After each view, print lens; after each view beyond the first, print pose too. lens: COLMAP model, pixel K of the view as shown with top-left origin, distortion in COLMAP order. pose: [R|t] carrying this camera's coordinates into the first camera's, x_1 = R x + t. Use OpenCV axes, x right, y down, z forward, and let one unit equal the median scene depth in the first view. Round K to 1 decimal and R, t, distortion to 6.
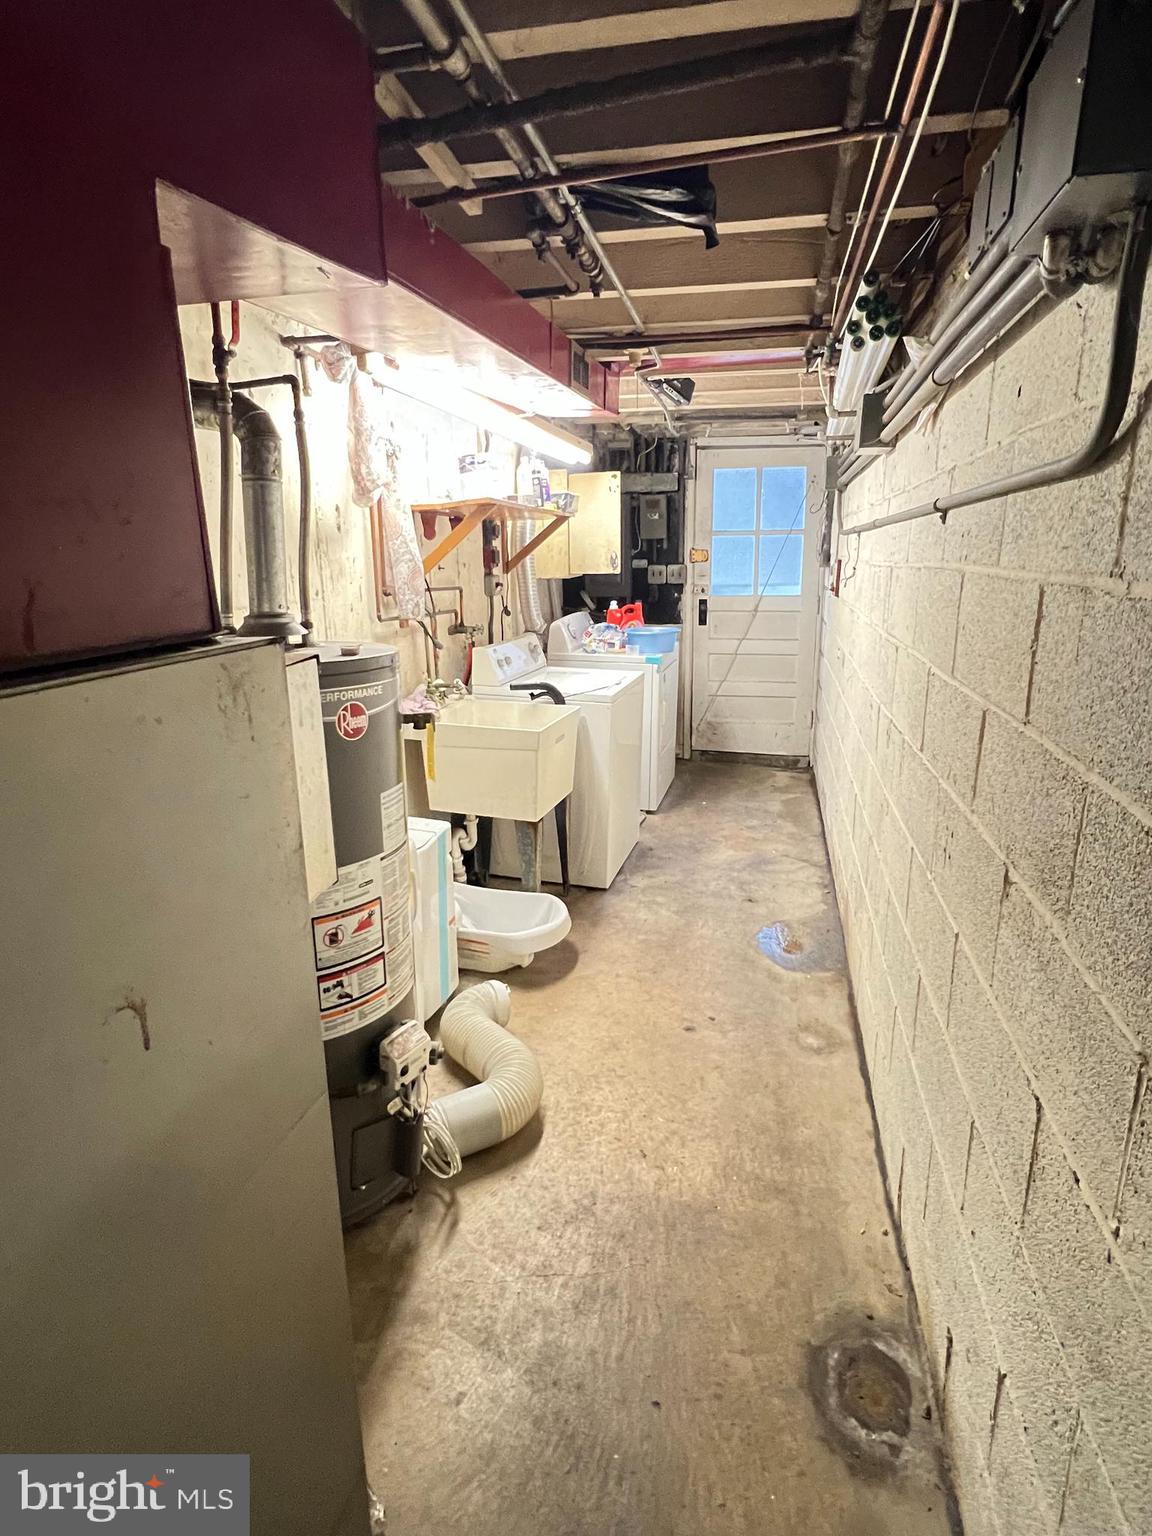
lens RADIAL K [[826.8, 0, 579.9], [0, 826.8, 766.2], [0, 0, 1]] dist [-0.001943, 0.001579]
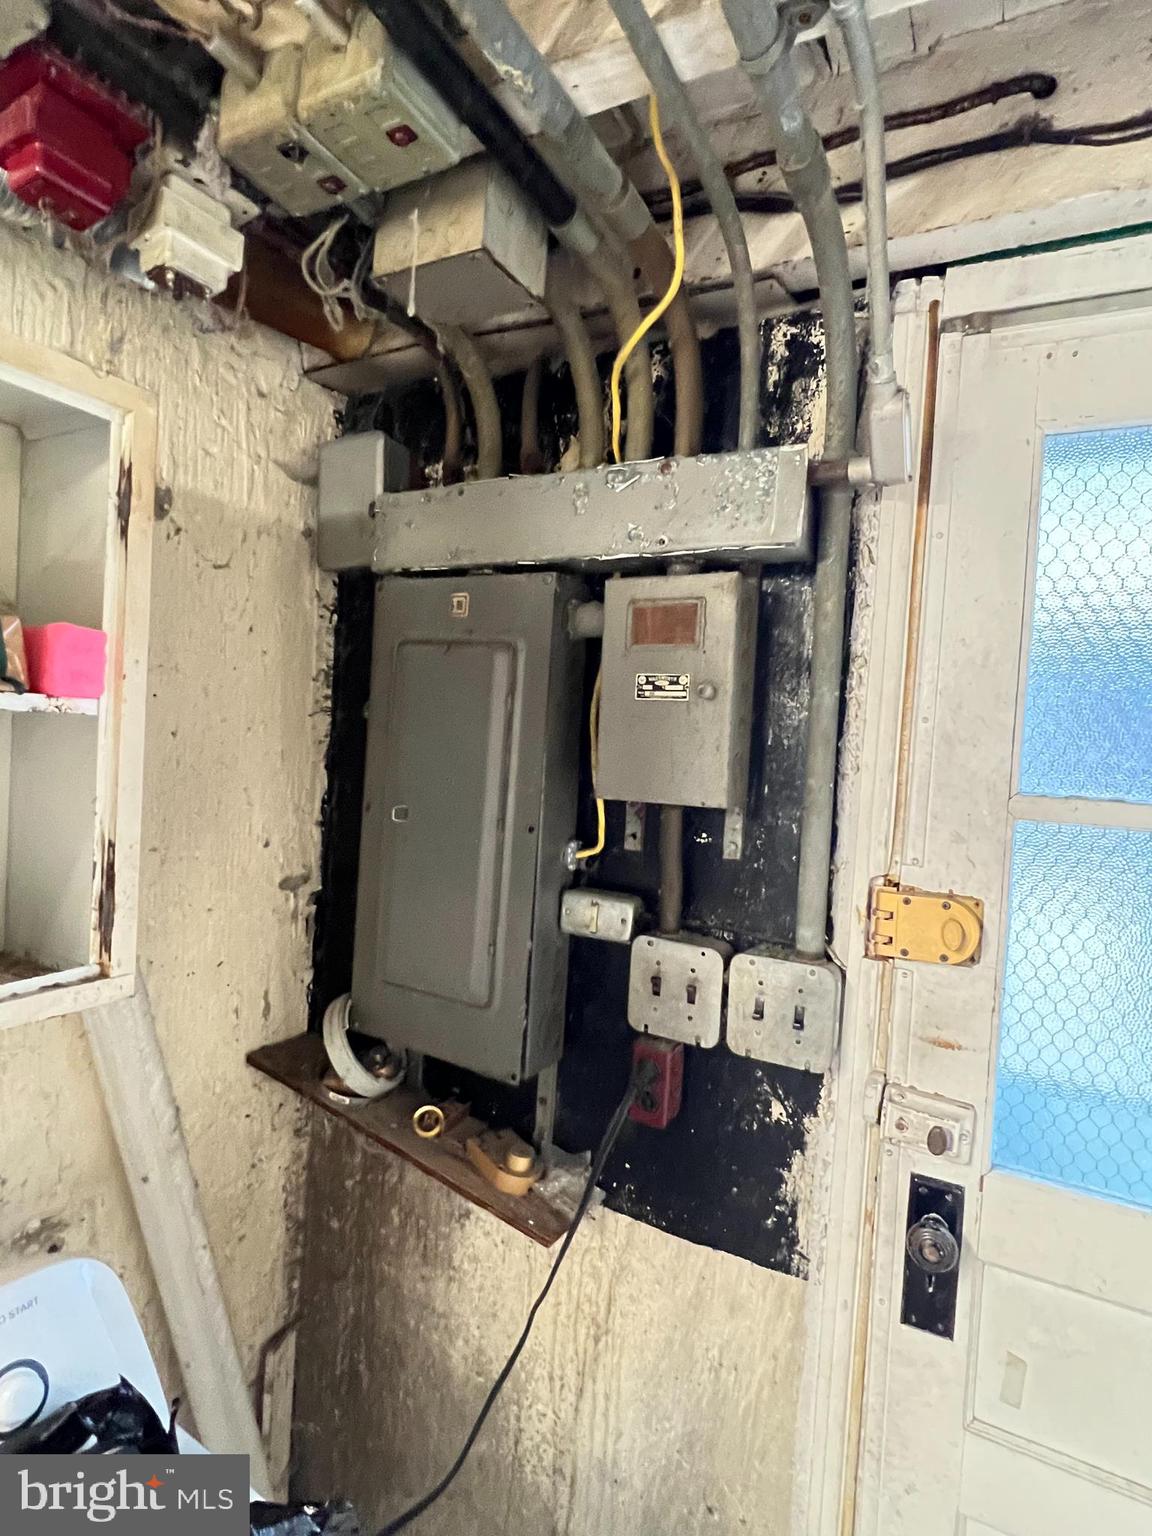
lens RADIAL K [[826.8, 0, 579.9], [0, 826.8, 766.2], [0, 0, 1]] dist [-0.001943, 0.001579]
pose [[0.963217, 0.079443, -0.256714, 0.116415], [-0.134589, 0.969468, -0.204980, -0.240444], [0.232591, 0.231991, 0.944501, 0.810442]]
